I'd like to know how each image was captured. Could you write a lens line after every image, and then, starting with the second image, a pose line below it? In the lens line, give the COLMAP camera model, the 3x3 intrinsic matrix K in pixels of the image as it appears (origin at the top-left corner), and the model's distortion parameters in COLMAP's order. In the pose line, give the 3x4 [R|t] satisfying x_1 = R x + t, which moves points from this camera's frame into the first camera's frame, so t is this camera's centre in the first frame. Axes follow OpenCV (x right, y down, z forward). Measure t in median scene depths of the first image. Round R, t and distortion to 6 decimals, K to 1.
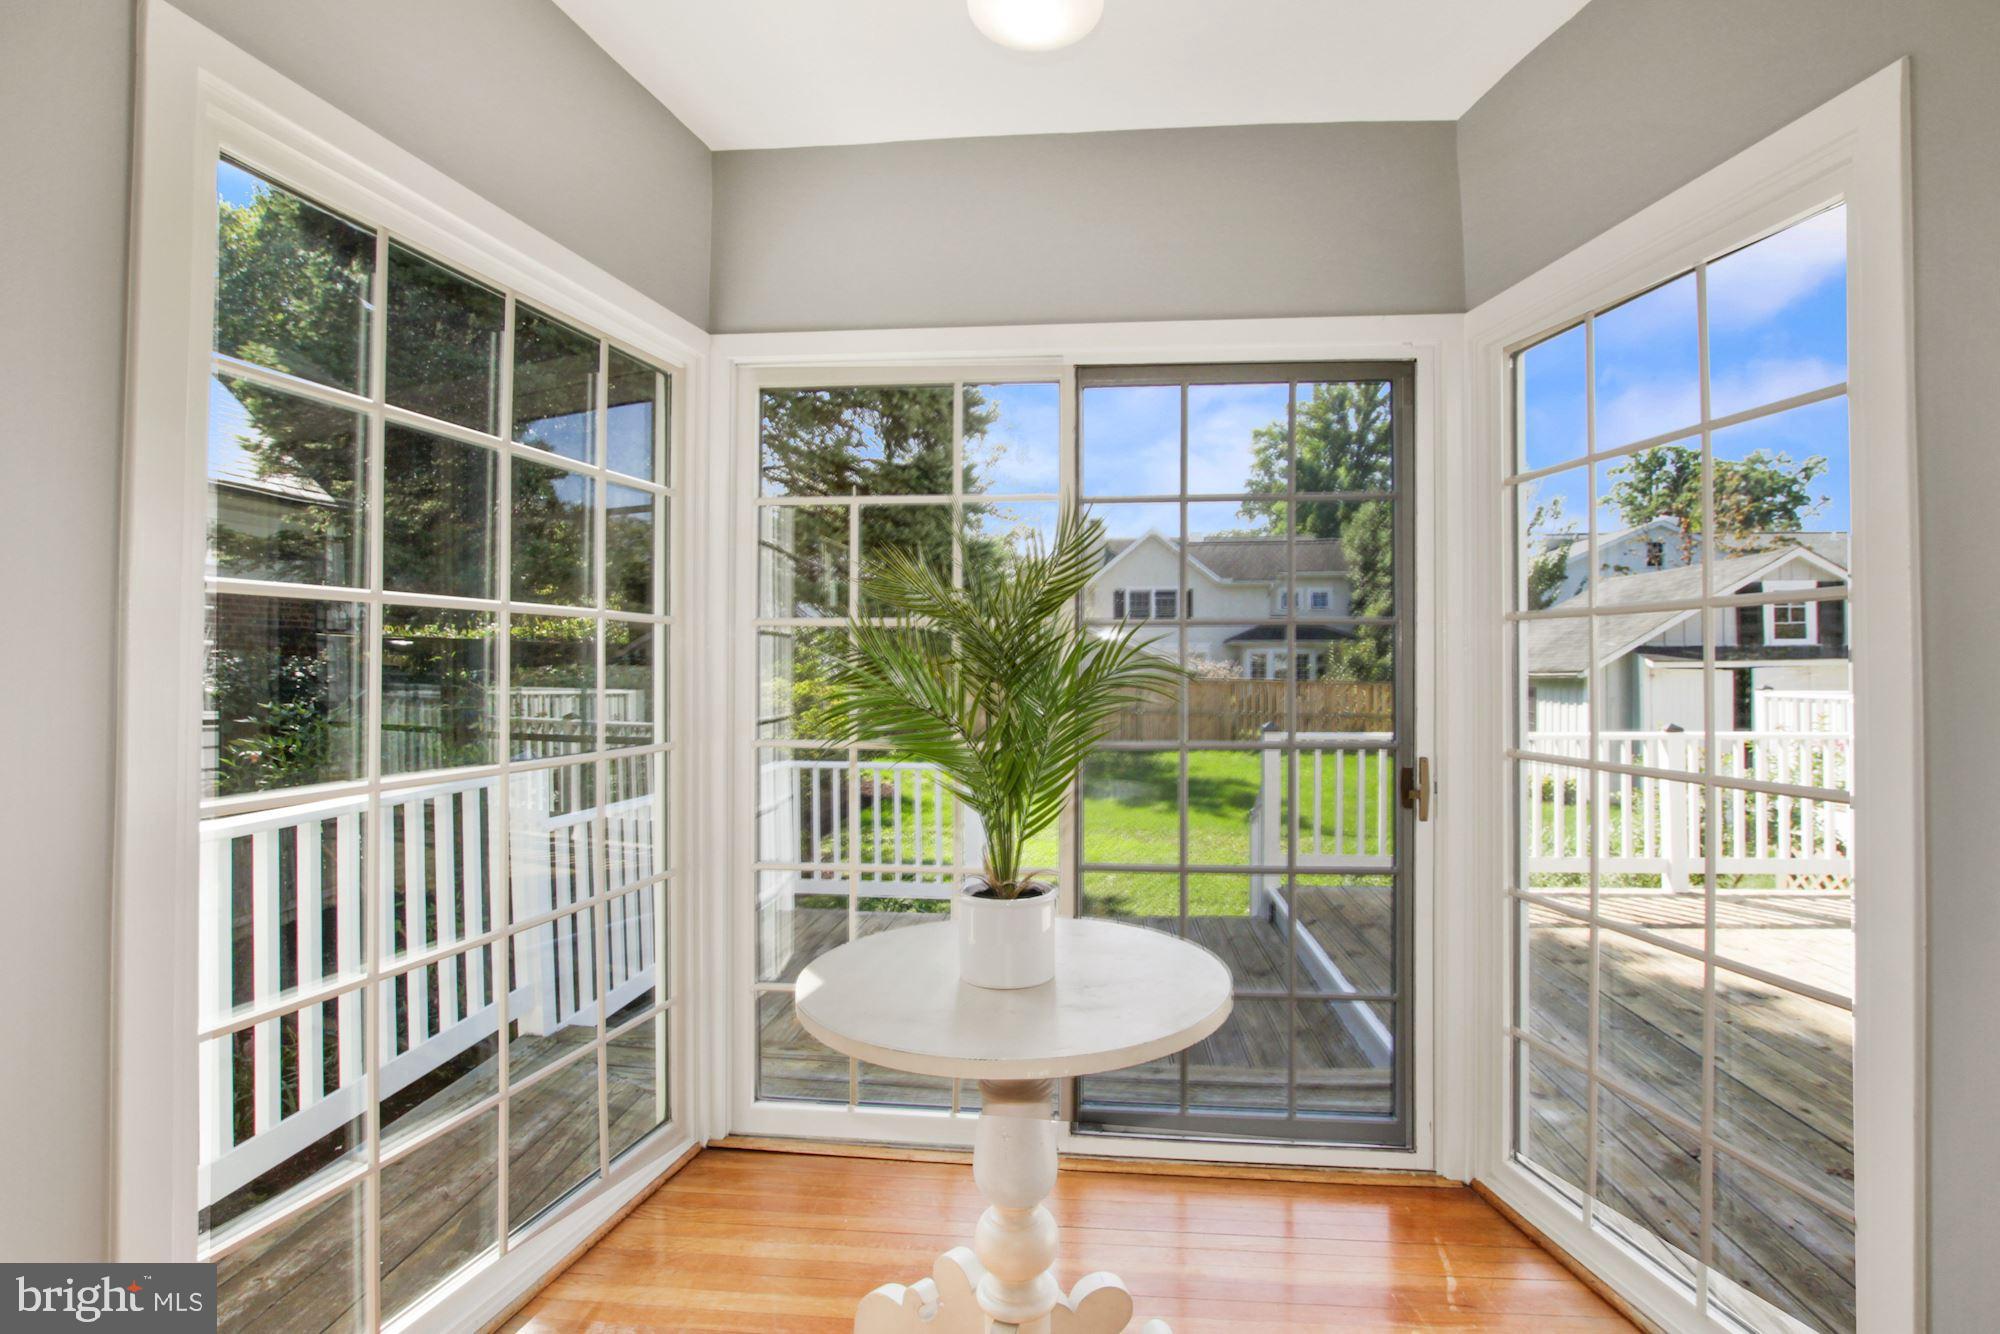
lens RADIAL K [[972.9, 0, 1013.5], [0, 972.9, 635.7], [0, 0, 1]] dist [-0.027675, 0.000400]
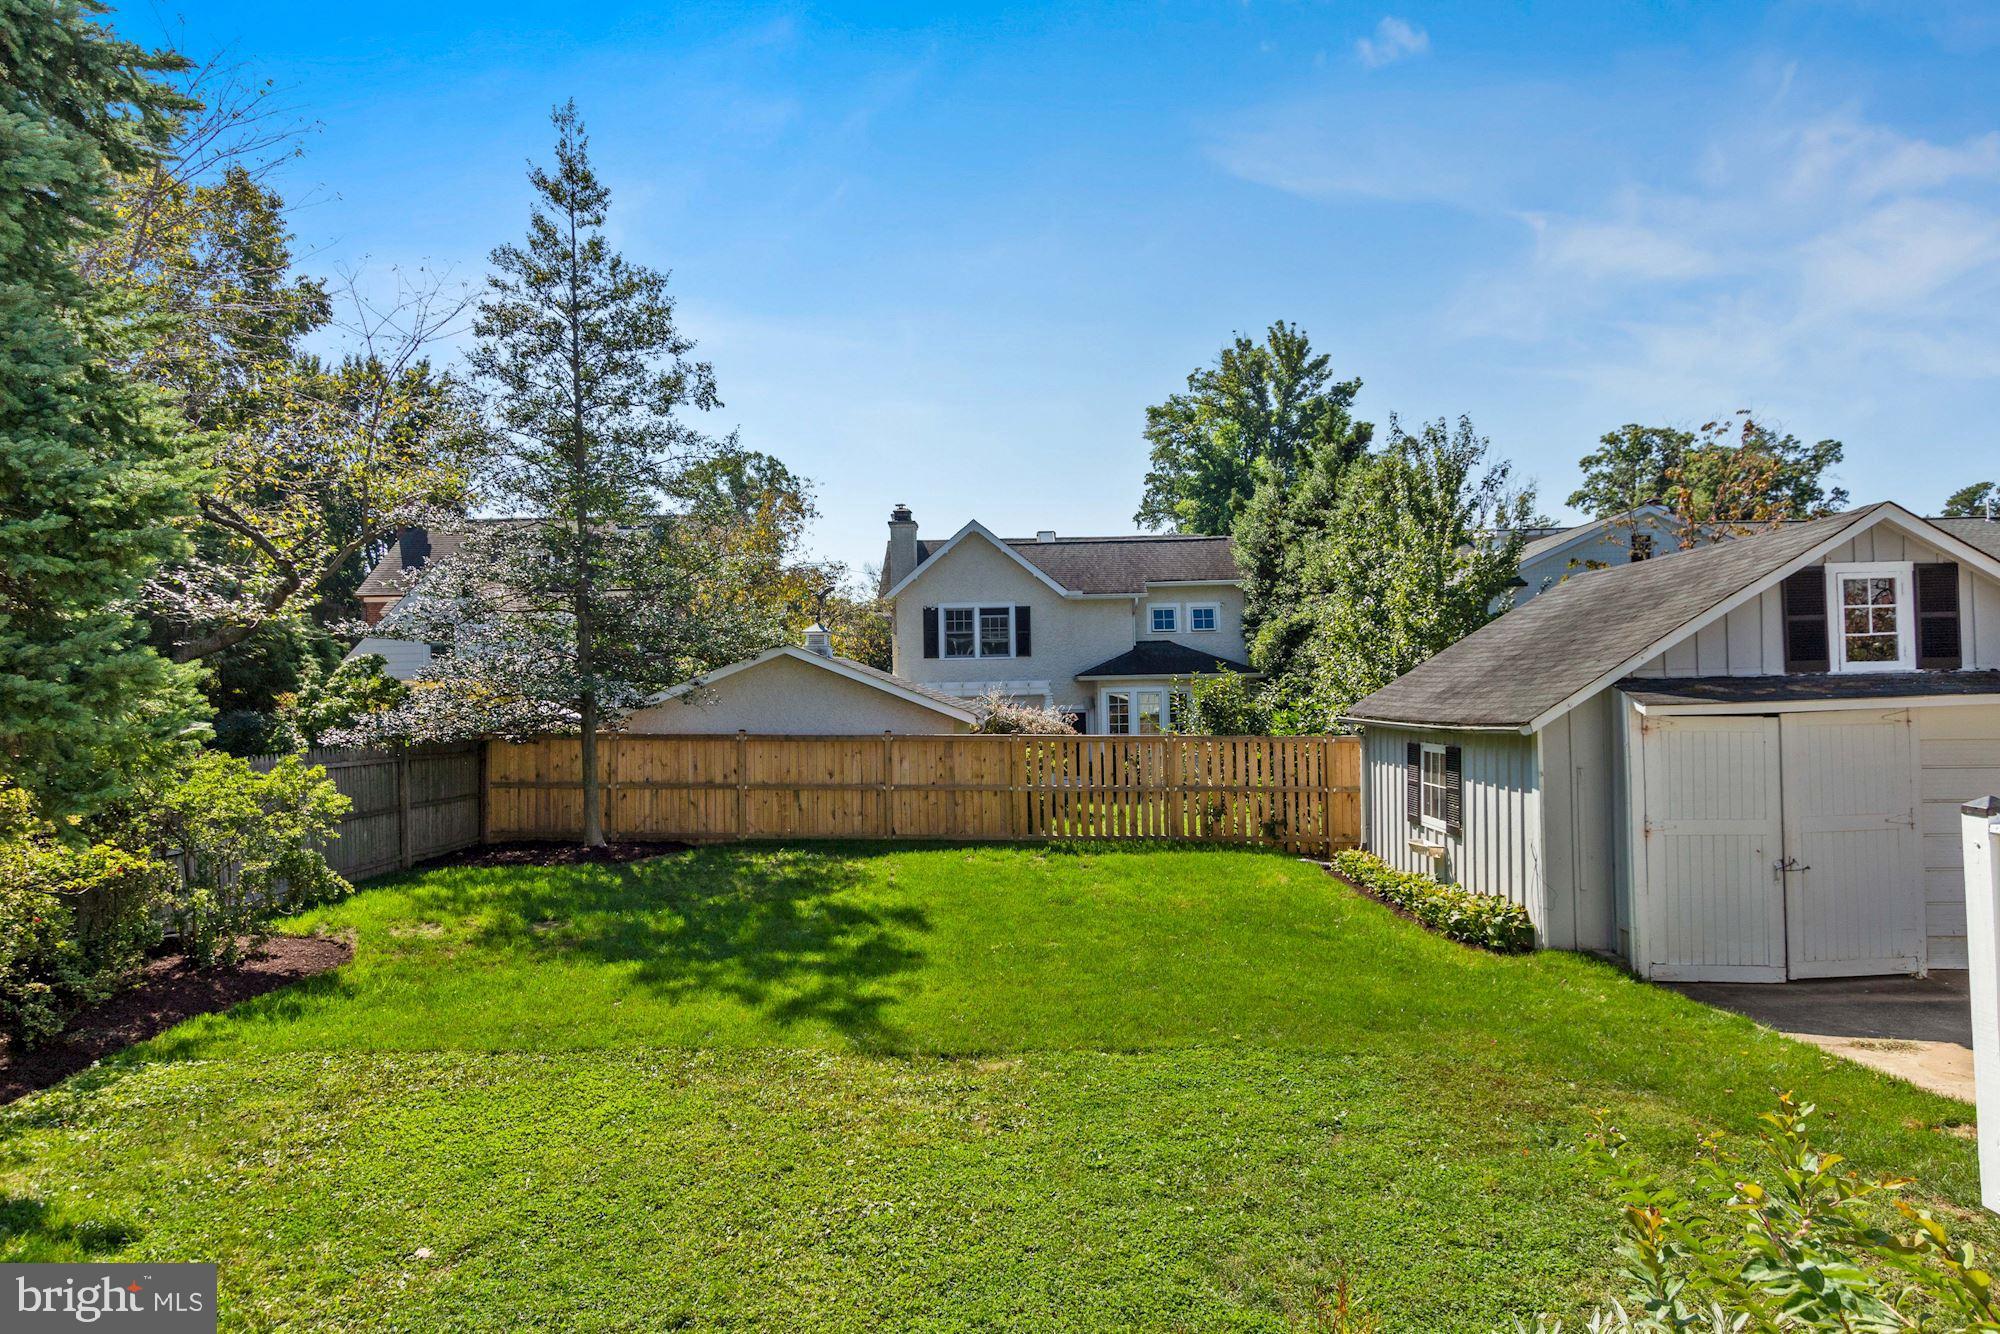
lens RADIAL K [[1179.3, 0, 1000.0], [0, 1179.3, 667.0], [0, 0, 1]] dist [-0.001522, 0.001784]
pose [[0.995756, -0.014843, 0.090833, 0.080301], [0.015159, 0.999881, -0.002784, 0.000127], [-0.090781, 0.004149, 0.995862, 0.123196]]
